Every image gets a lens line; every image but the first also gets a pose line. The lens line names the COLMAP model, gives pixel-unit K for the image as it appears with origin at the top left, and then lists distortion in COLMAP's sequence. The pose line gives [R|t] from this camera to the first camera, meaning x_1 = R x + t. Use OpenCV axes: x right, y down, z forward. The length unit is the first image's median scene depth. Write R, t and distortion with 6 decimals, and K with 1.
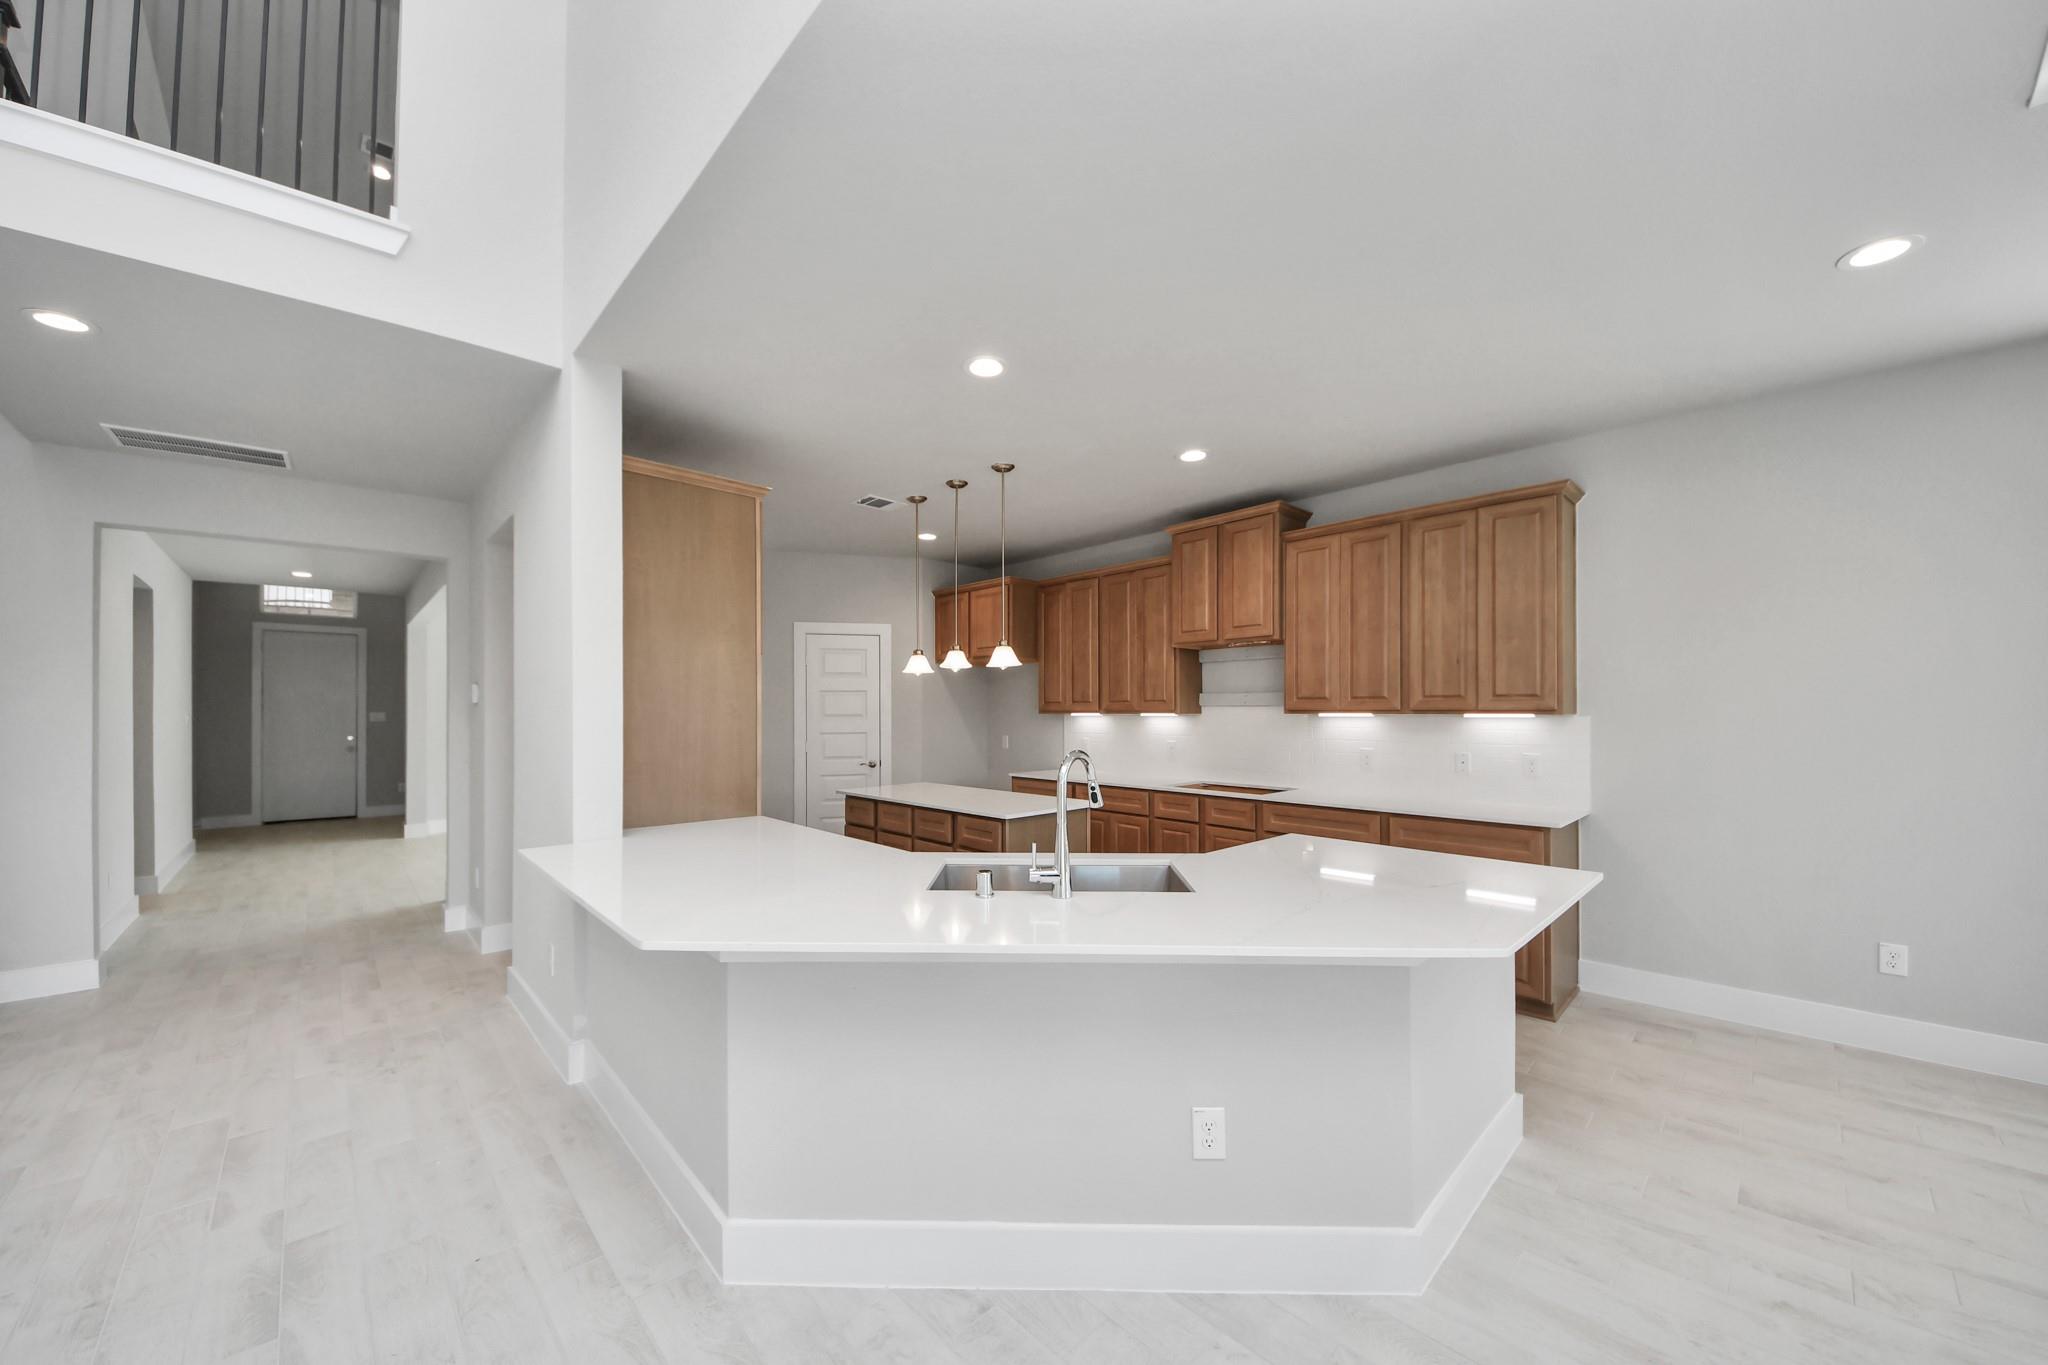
lens RADIAL K [[753.1, 0, 1006.7], [0, 753.1, 712.1], [0, 0, 1]] dist [-0.021555, -0.000591]
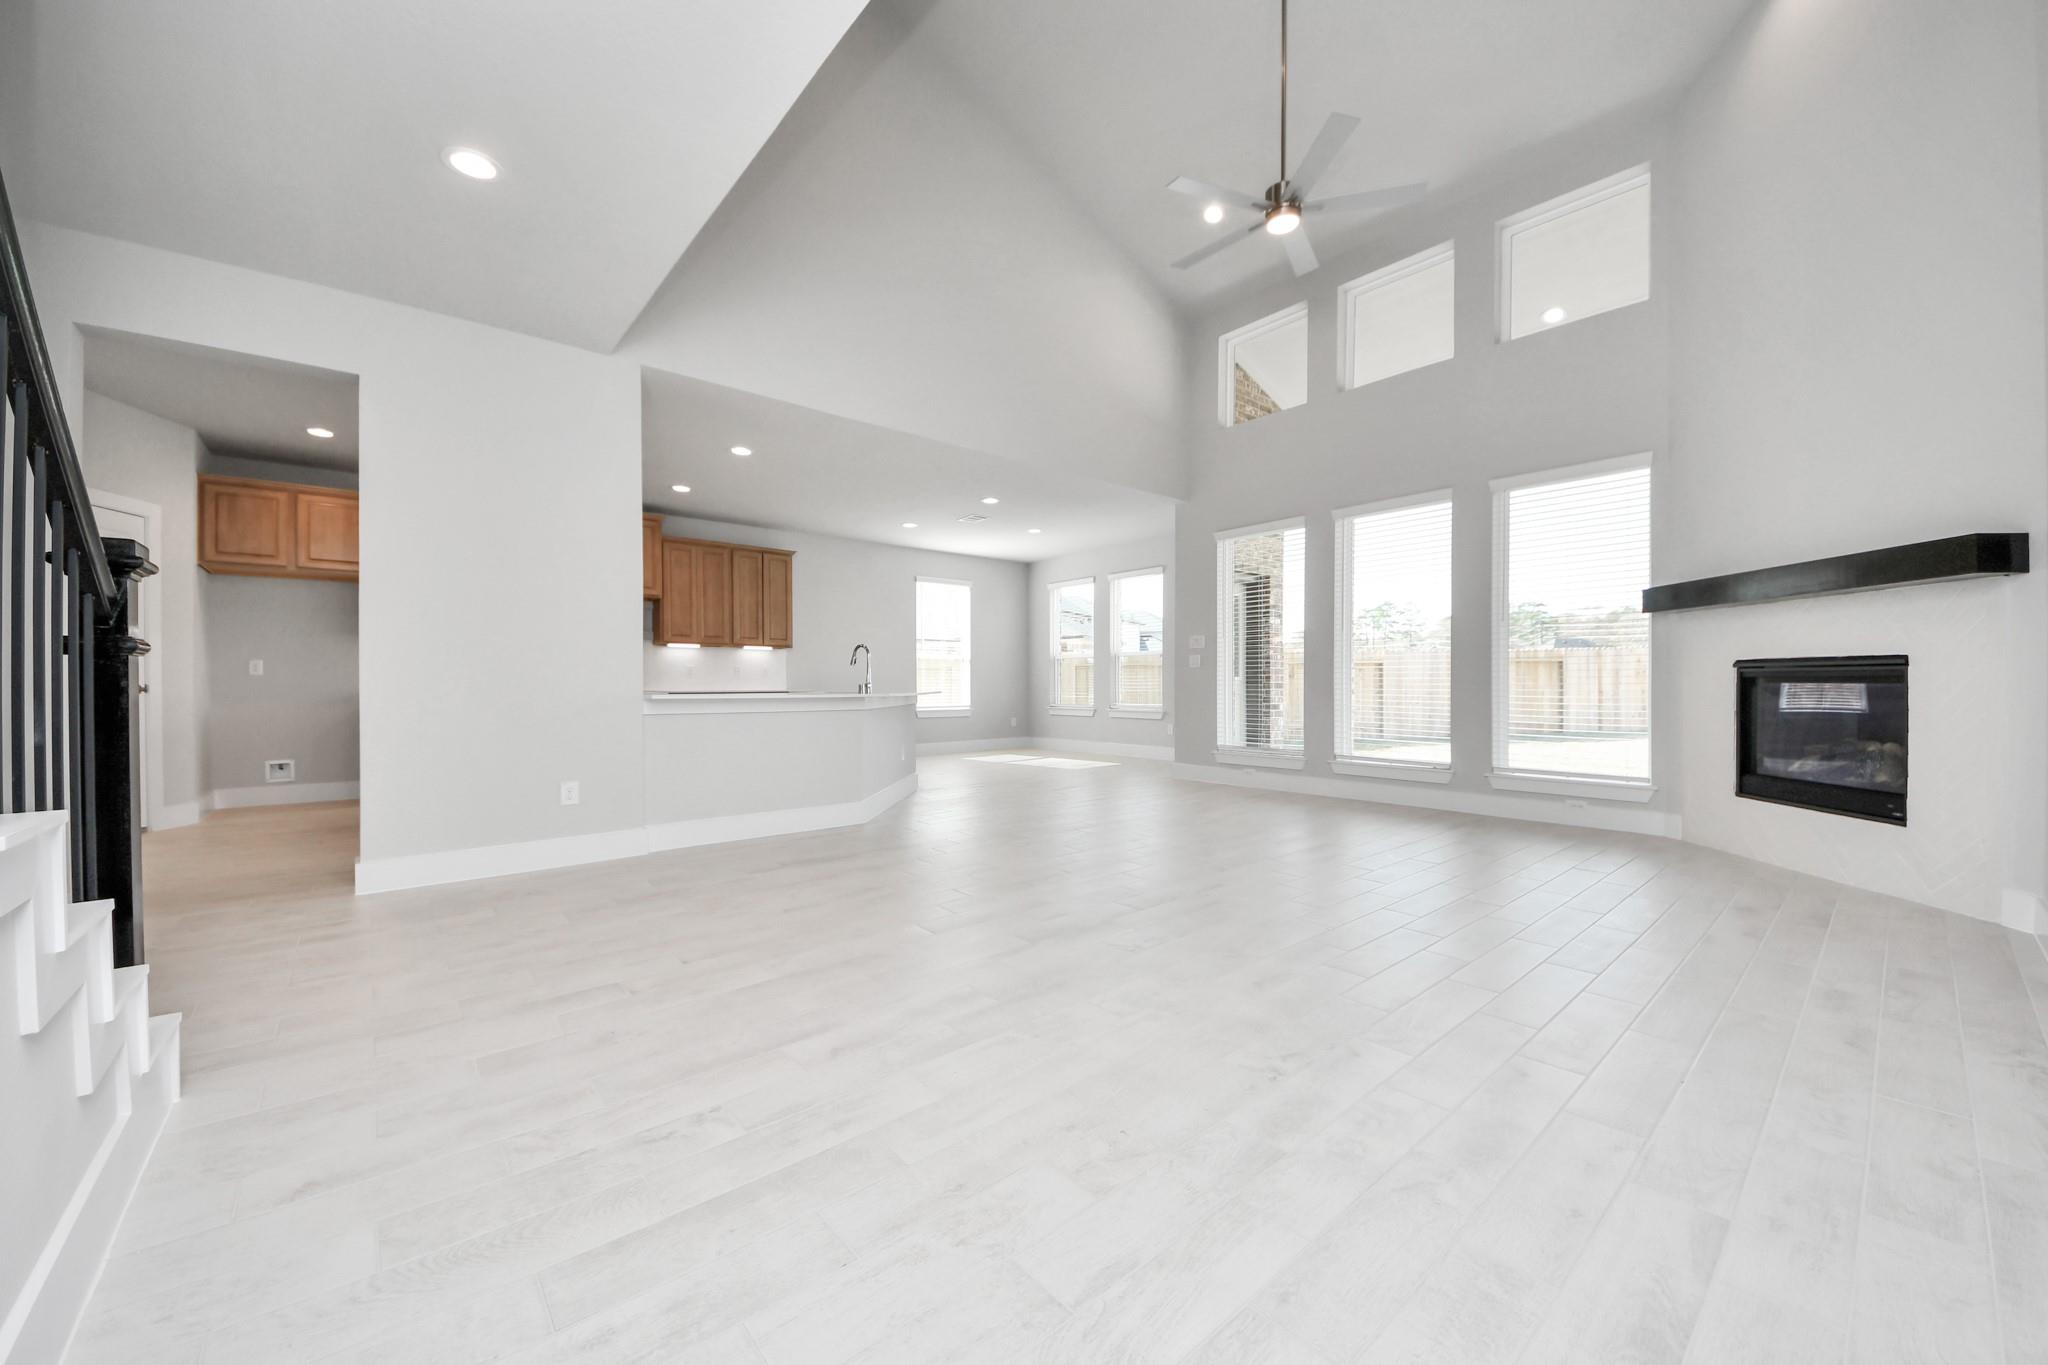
lens RADIAL K [[753.1, 0, 1021.2], [0, 753.1, 685.2], [0, 0, 1]] dist [-0.021555, -0.000591]
pose [[0.027670, -0.005524, 0.999602, -1.481231], [-0.006154, 0.999965, 0.005697, 0.093406], [-0.999598, -0.006309, 0.027636, 0.162089]]
